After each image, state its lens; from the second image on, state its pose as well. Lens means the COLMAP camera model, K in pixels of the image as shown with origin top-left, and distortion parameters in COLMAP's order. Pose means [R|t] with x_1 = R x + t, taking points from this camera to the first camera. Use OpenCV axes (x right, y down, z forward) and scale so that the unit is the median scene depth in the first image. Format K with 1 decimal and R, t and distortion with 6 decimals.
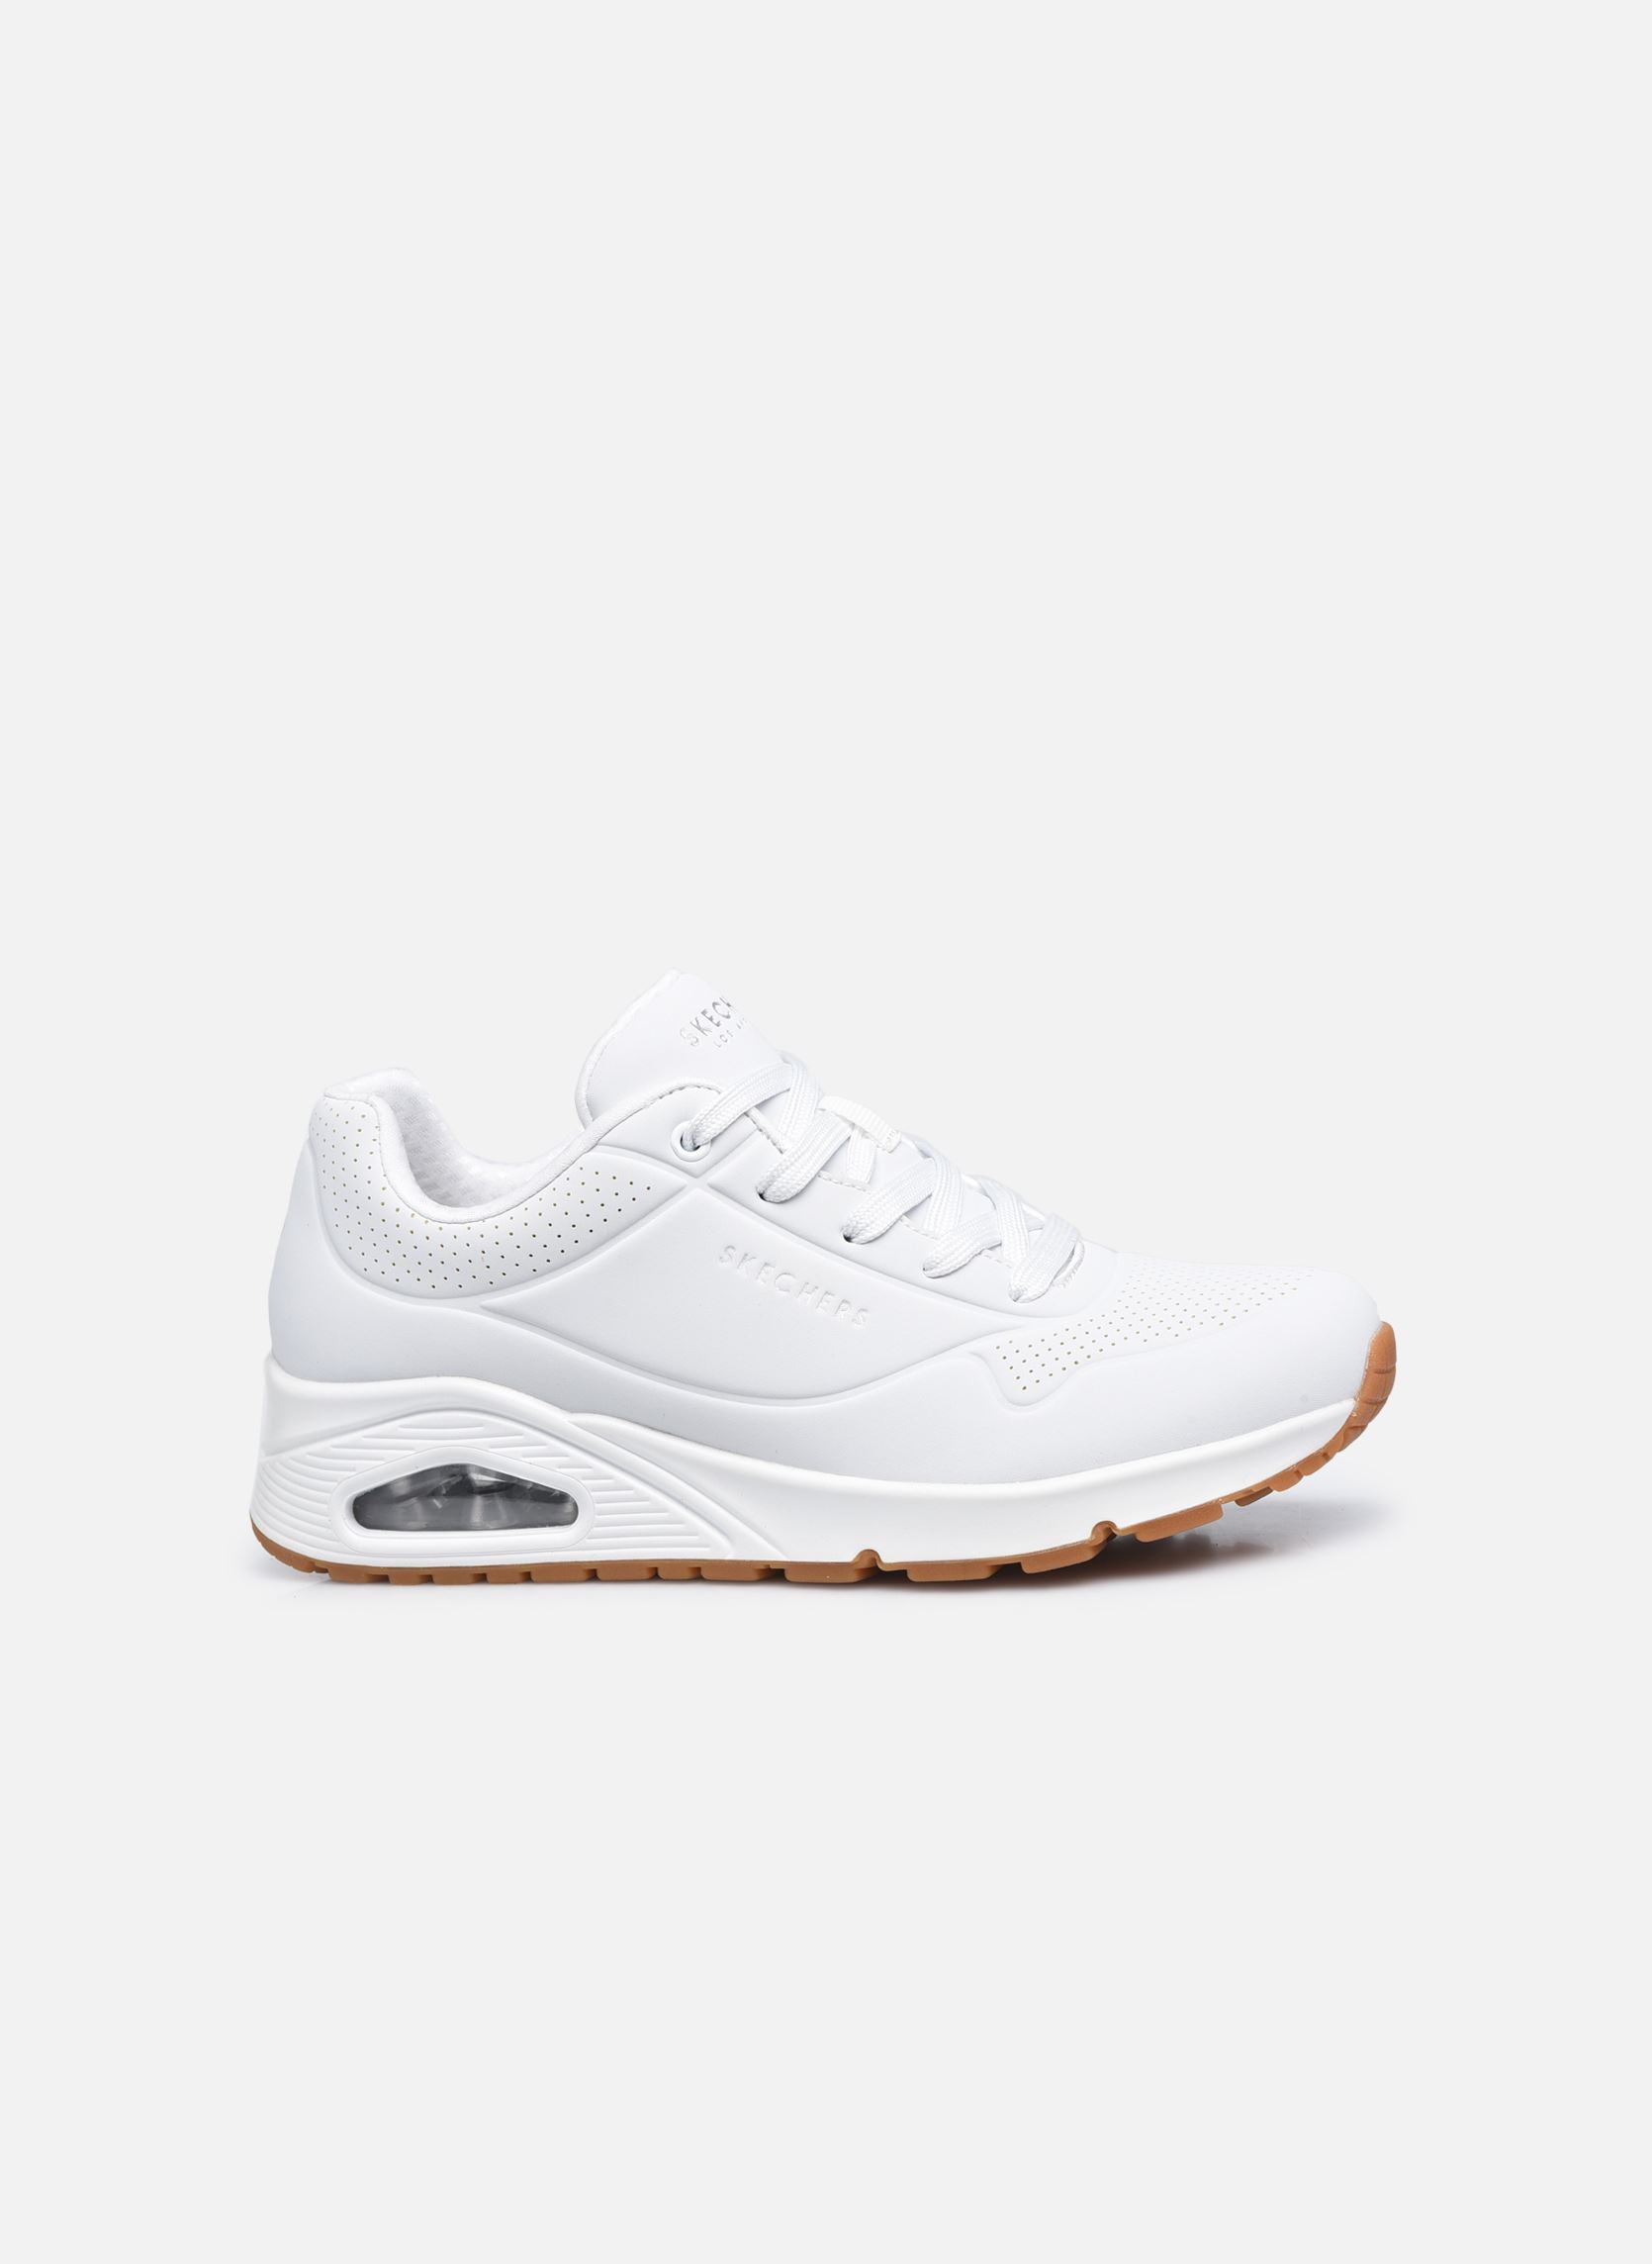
lens RADIAL K [[7163.7, 0, 825.7], [0, 7163.7, 1133.8], [0, 0, 1]] dist [0.628186, 0.000000]
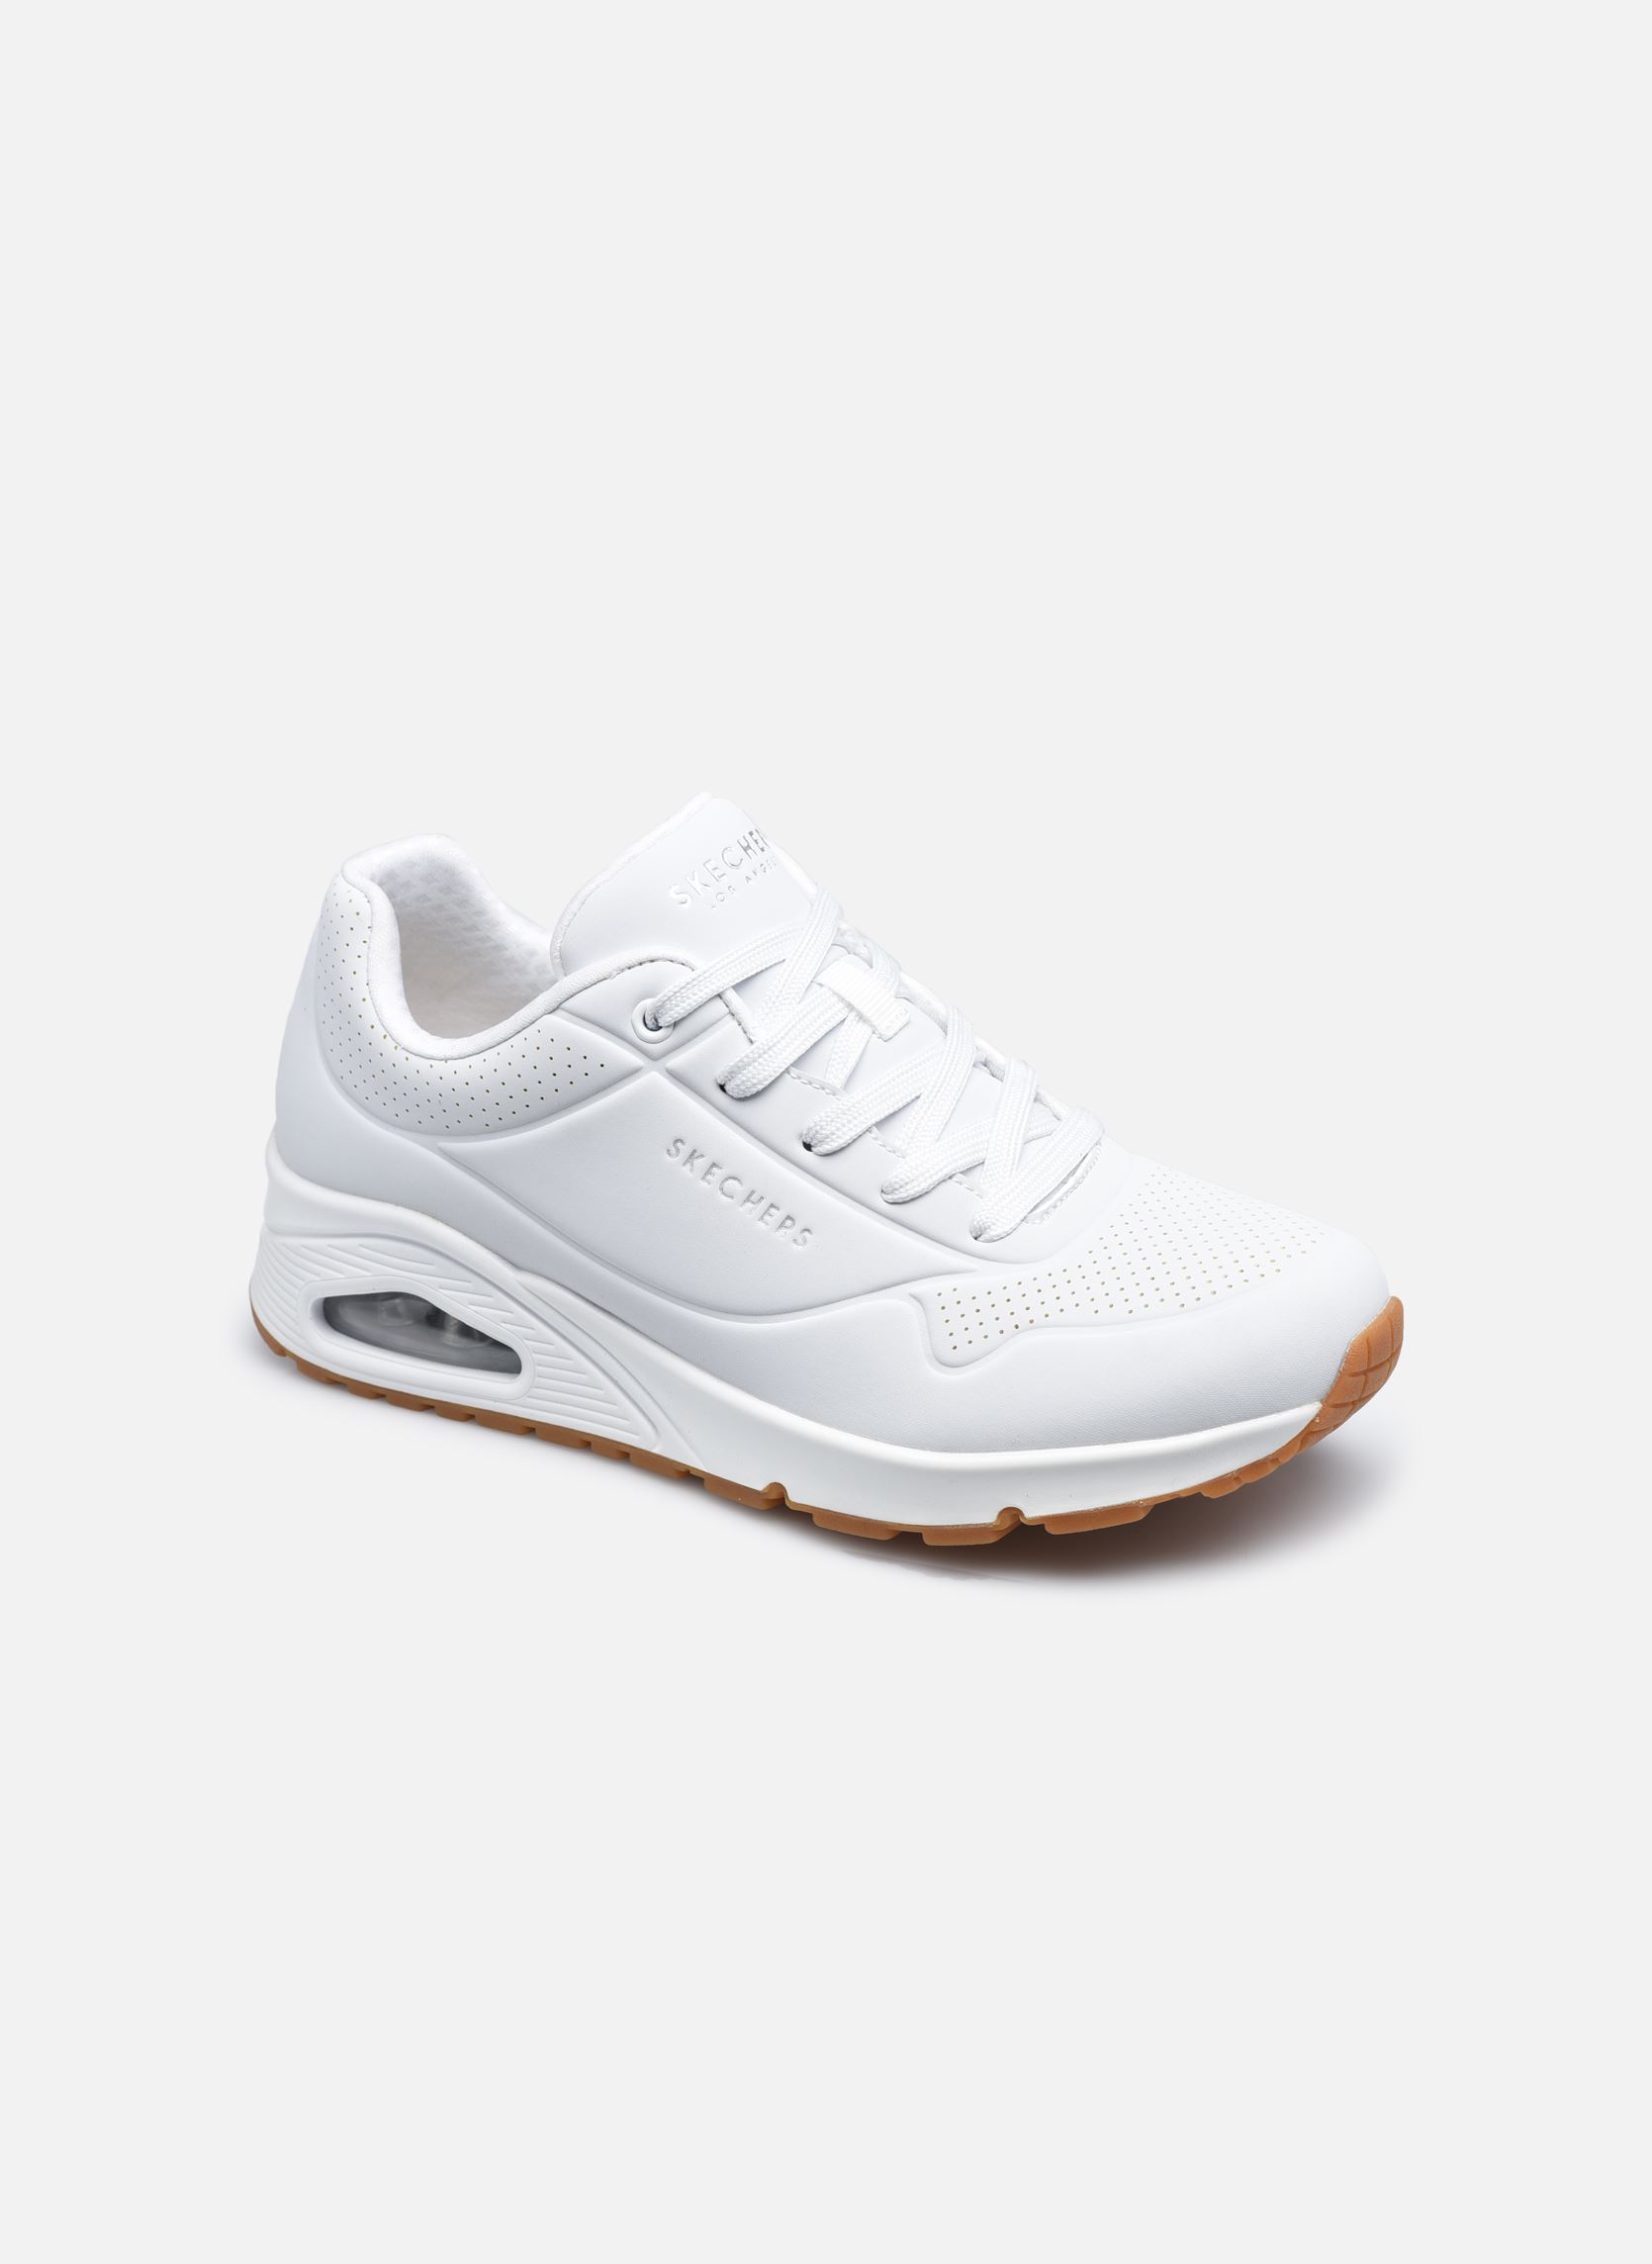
lens RADIAL K [[7163.7, 0, 826.4], [0, 7163.7, 1132.7], [0, 0, 1]] dist [0.628186, 0.000000]
pose [[0.941284, 0.169858, -0.291774, 0.275943], [-0.068905, 0.942684, 0.326496, -0.290225], [0.330509, -0.287221, 0.899037, 0.168127]]
